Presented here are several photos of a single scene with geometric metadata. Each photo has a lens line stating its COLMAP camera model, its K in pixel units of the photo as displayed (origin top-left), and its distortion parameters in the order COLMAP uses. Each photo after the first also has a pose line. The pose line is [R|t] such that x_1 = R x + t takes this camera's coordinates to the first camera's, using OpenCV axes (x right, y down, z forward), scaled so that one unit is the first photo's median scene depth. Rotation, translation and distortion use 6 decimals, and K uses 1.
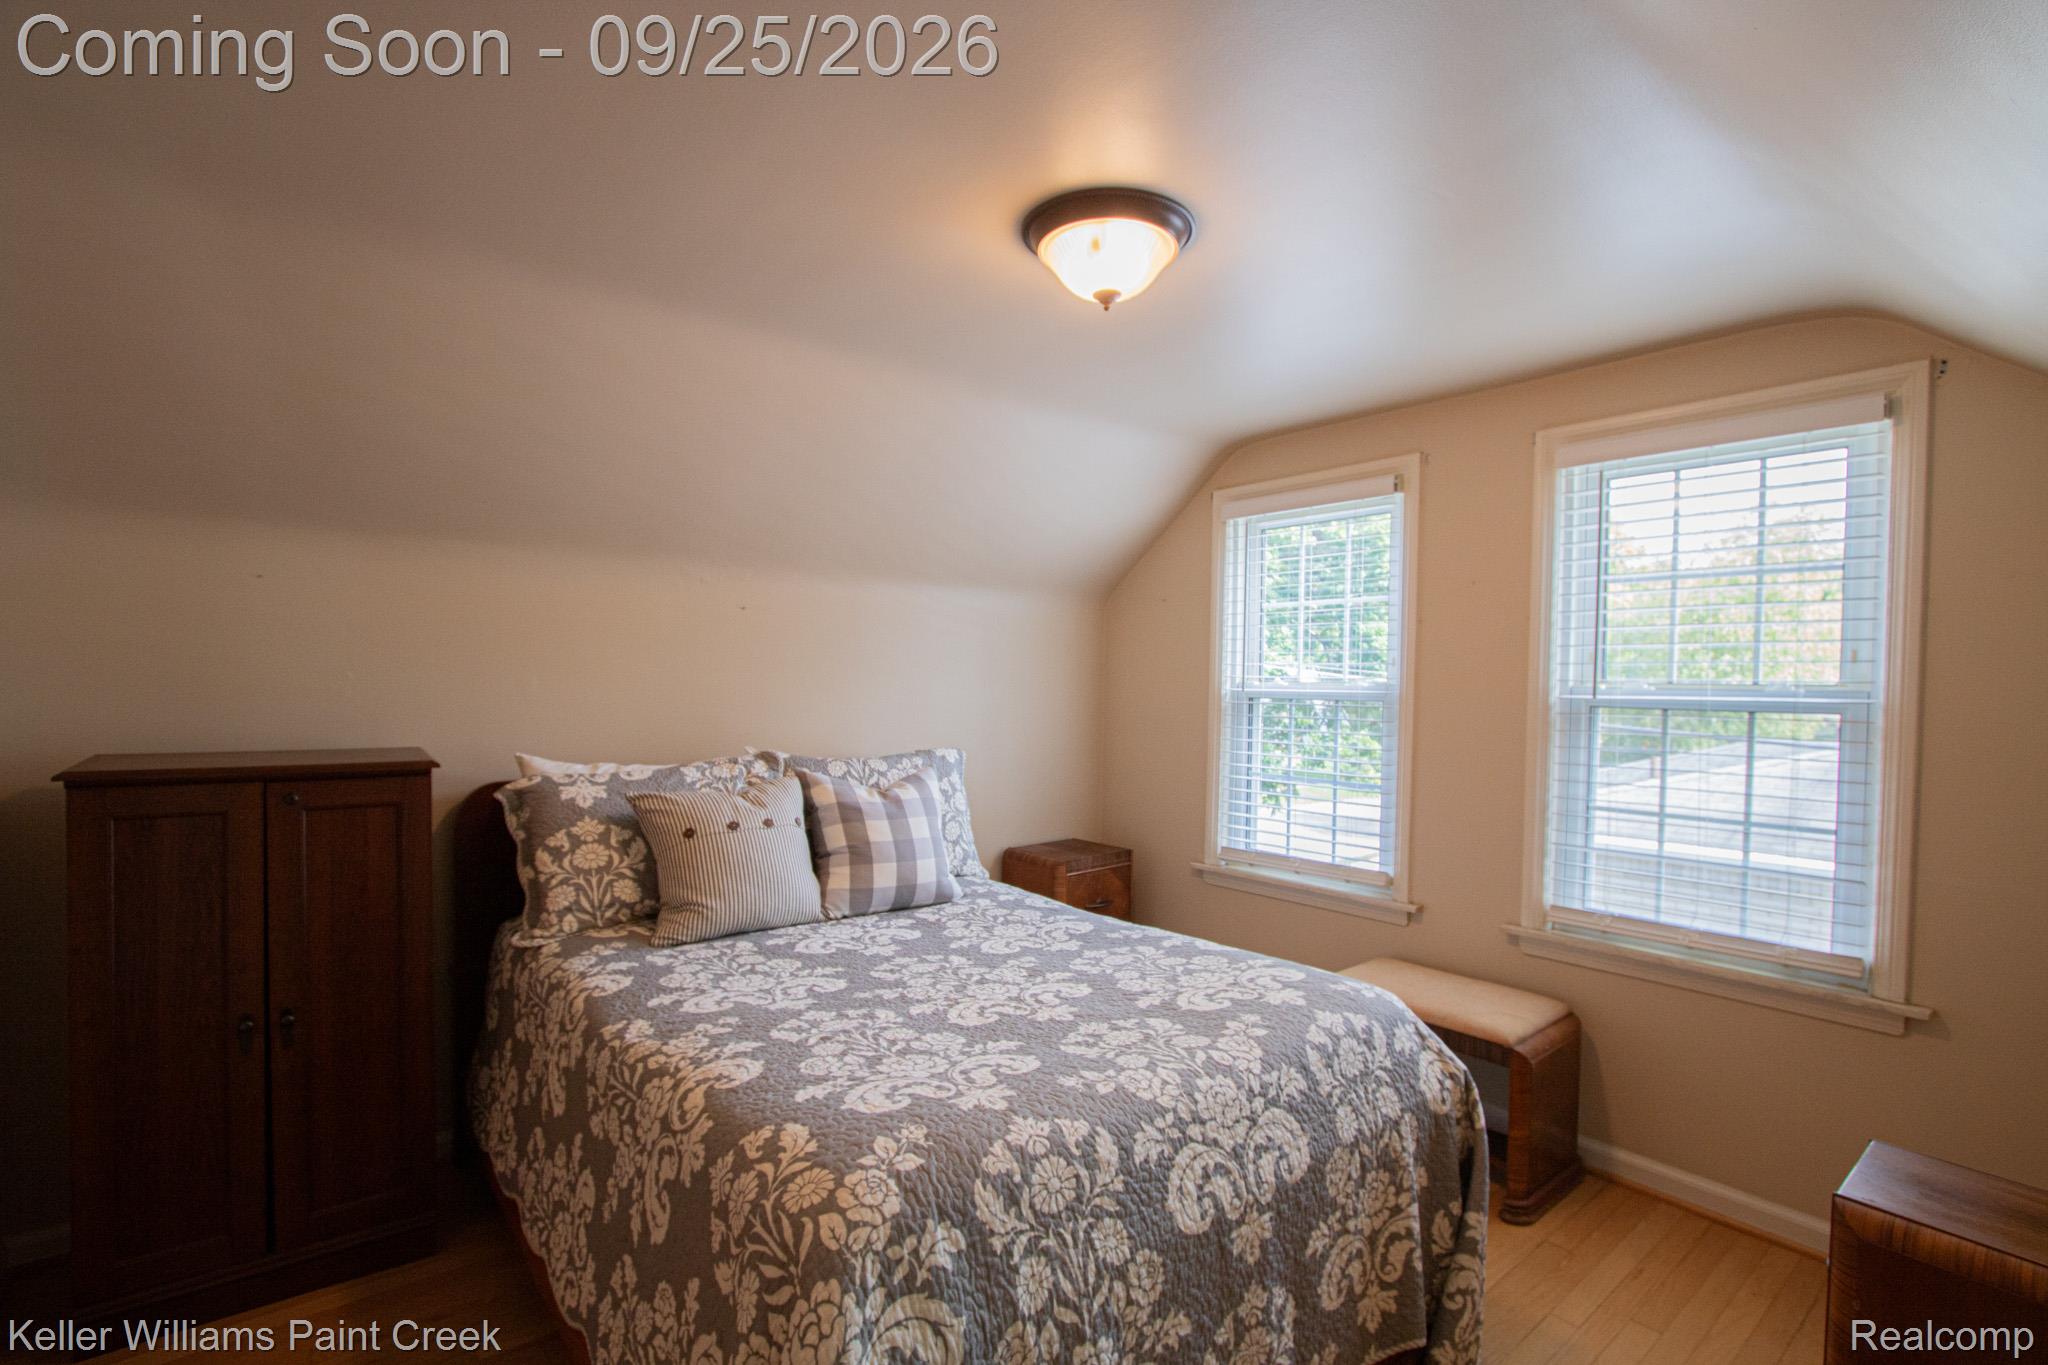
lens RADIAL K [[958.9, 0, 1042.4], [0, 958.9, 702.4], [0, 0, 1]] dist [-0.012355, 0.000658]
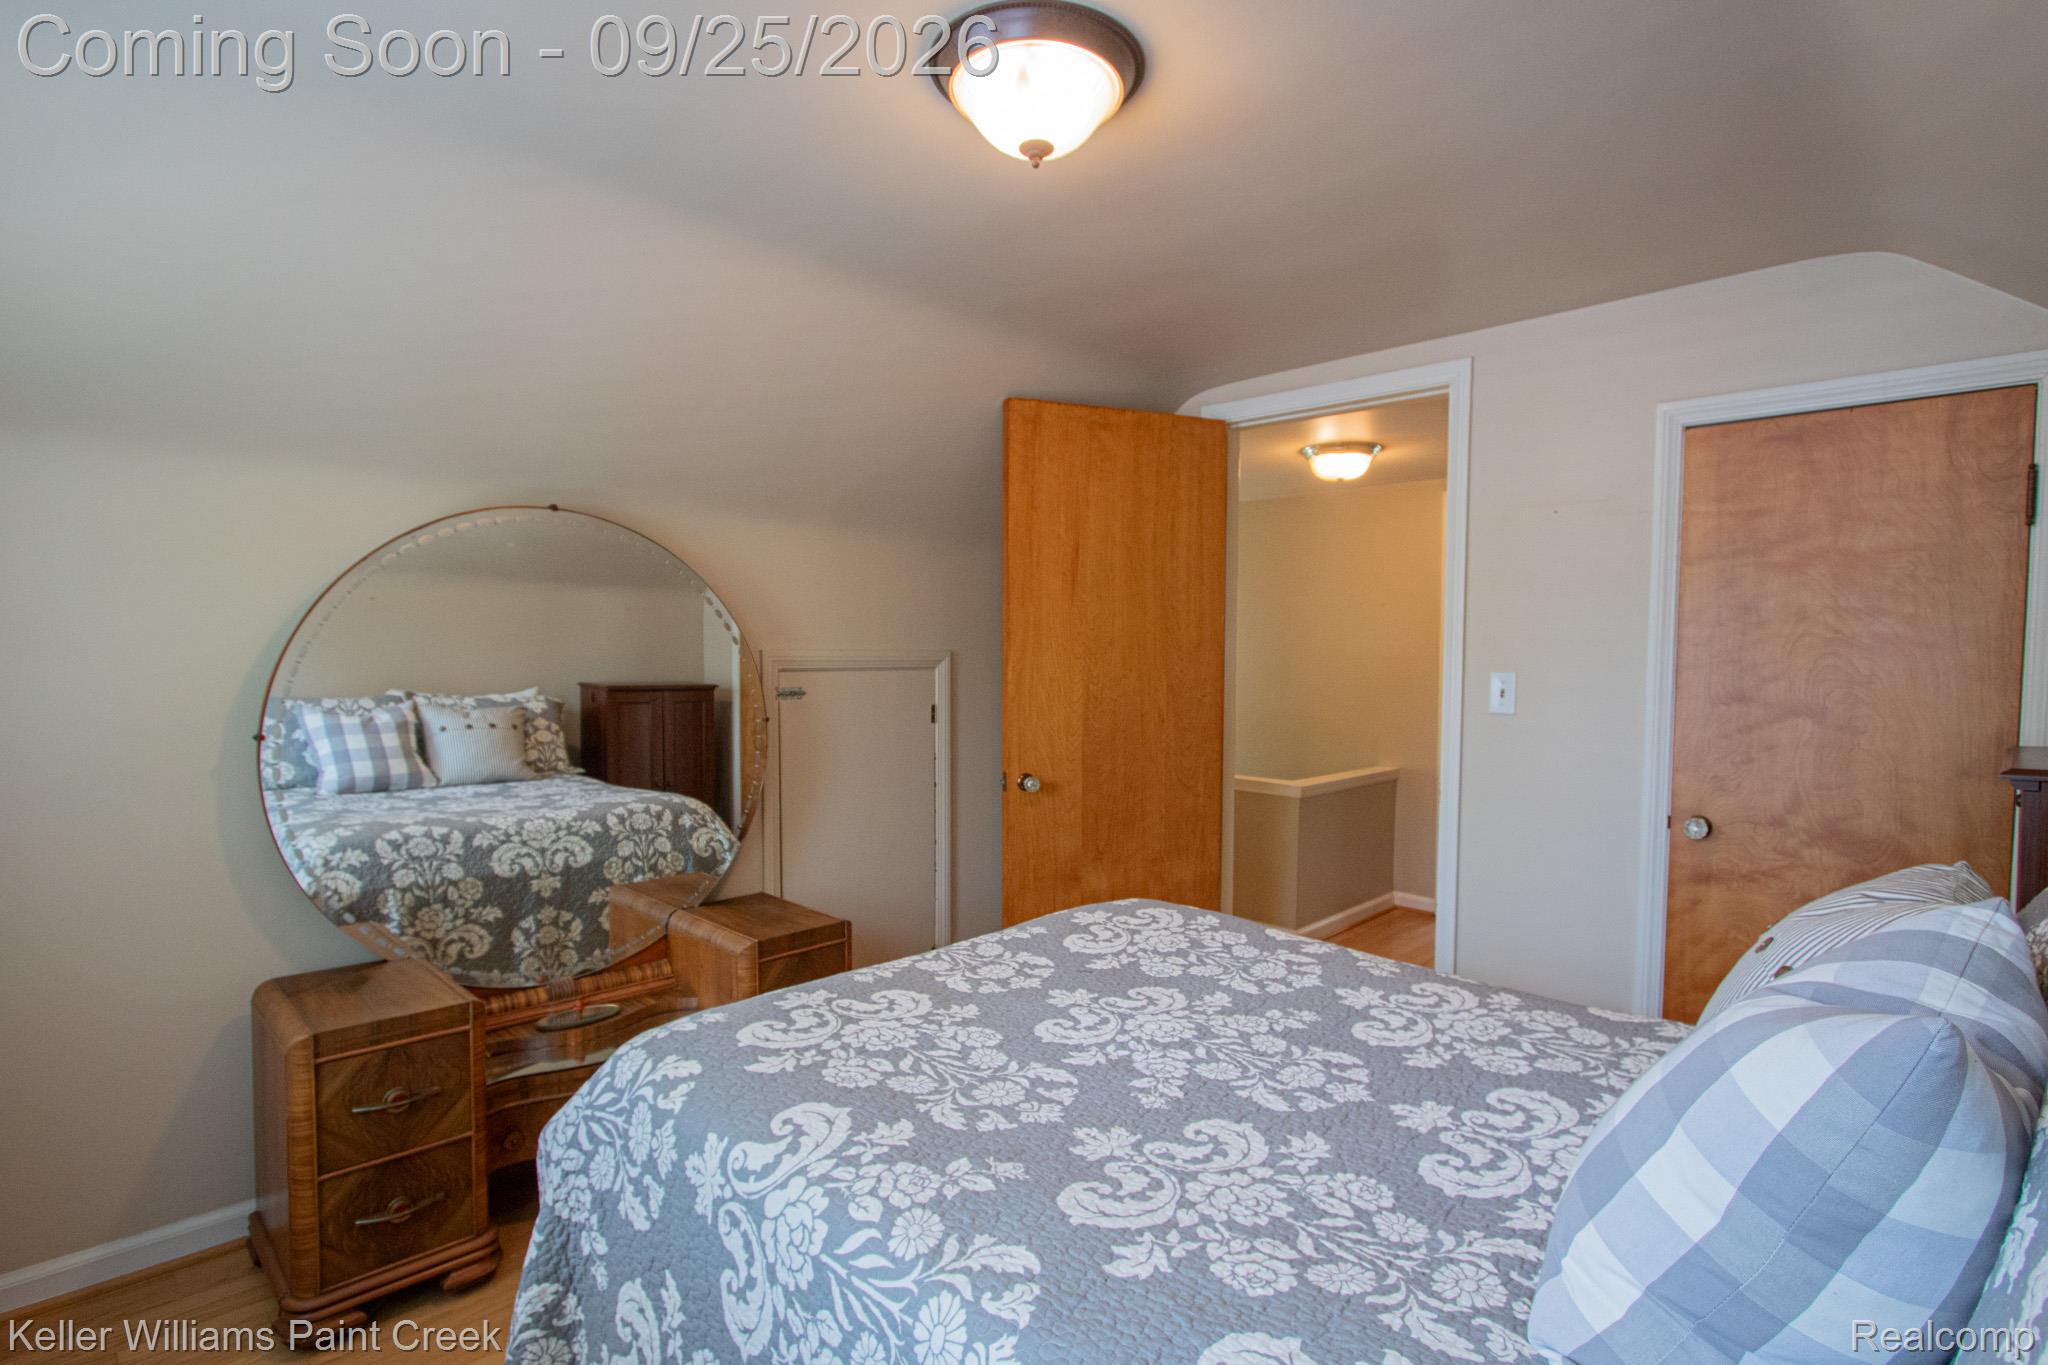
lens RADIAL K [[958.9, 0, 1042.4], [0, 958.9, 702.4], [0, 0, 1]] dist [-0.012355, 0.000658]
pose [[-0.992614, -0.018157, -0.119949, 0.146883], [-0.026210, 0.997482, 0.065900, -0.014512], [0.118450, 0.068557, -0.990590, 1.803223]]
